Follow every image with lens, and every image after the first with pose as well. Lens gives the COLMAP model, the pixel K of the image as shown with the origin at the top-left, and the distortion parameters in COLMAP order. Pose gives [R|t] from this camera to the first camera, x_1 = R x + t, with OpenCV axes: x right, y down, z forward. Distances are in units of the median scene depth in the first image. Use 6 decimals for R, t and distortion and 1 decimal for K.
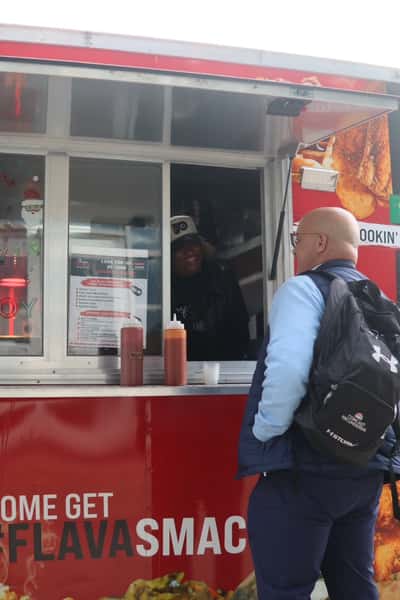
lens RADIAL K [[843.3, 0, 198.8], [0, 843.3, 296.0], [0, 0, 1]] dist [-0.209894, 0.000000]
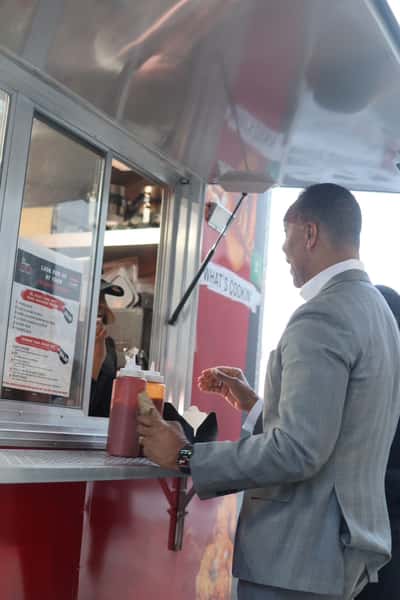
lens RADIAL K [[843.3, 0, 198.1], [0, 843.3, 301.6], [0, 0, 1]] dist [-0.209894, 0.000000]
pose [[0.681580, 0.169819, 0.711766, -0.529151], [-0.163024, 0.983491, -0.078539, 0.020422], [-0.713353, -0.062504, 0.698012, 0.434295]]
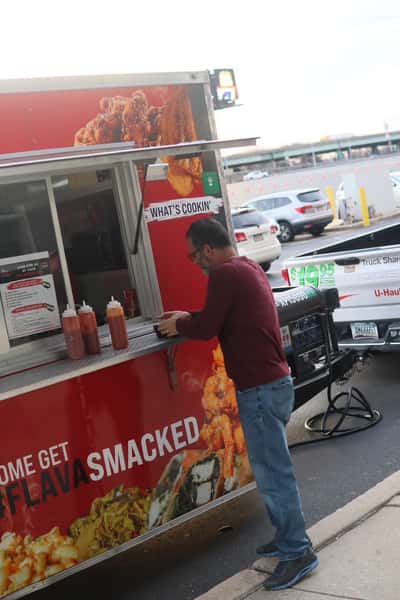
lens RADIAL K [[843.3, 0, 205.7], [0, 843.3, 296.9], [0, 0, 1]] dist [-0.209894, 0.000000]
pose [[0.888917, -0.190632, 0.416518, -0.403441], [0.119269, 0.974247, 0.191355, -0.208384], [-0.442270, -0.120422, 0.888761, -0.240439]]
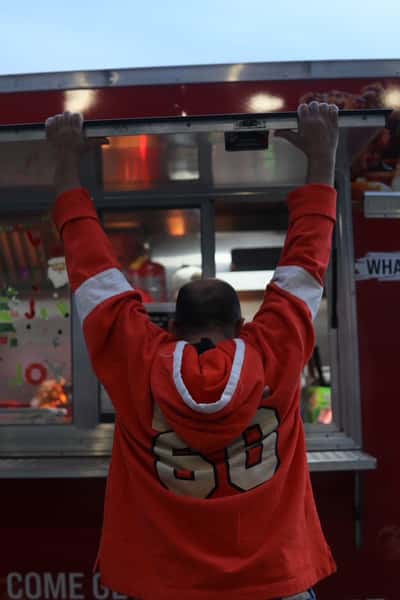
lens RADIAL K [[843.3, 0, 200.1], [0, 843.3, 295.1], [0, 0, 1]] dist [-0.209894, 0.000000]
pose [[0.939835, -0.054116, -0.337317, 0.268383], [0.052488, 0.998524, -0.013951, -0.051760], [0.337574, -0.004593, 0.941288, 0.164560]]
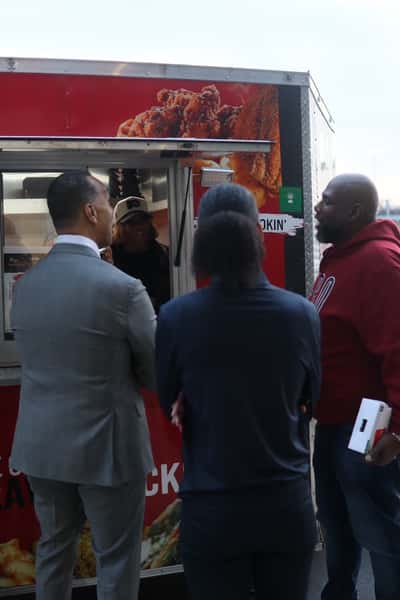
lens RADIAL K [[843.3, 0, 200.8], [0, 843.3, 300.6], [0, 0, 1]] dist [-0.209894, 0.000000]
pose [[0.997336, -0.023731, 0.068970, 0.041559], [0.013650, 0.989612, 0.143112, -0.151276], [-0.071650, -0.141789, 0.987300, -0.183867]]
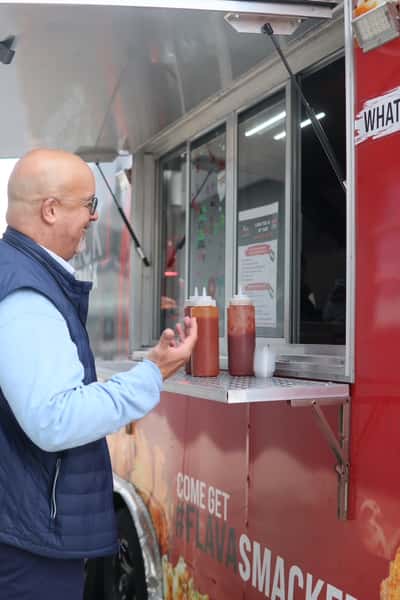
lens RADIAL K [[843.3, 0, 199.5], [0, 843.3, 303.8], [0, 0, 1]] dist [-0.209894, 0.000000]
pose [[0.056885, -0.025078, -0.998066, 0.746705], [0.099062, 0.994893, -0.019352, 0.049998], [0.993454, -0.097769, 0.059079, 0.909140]]
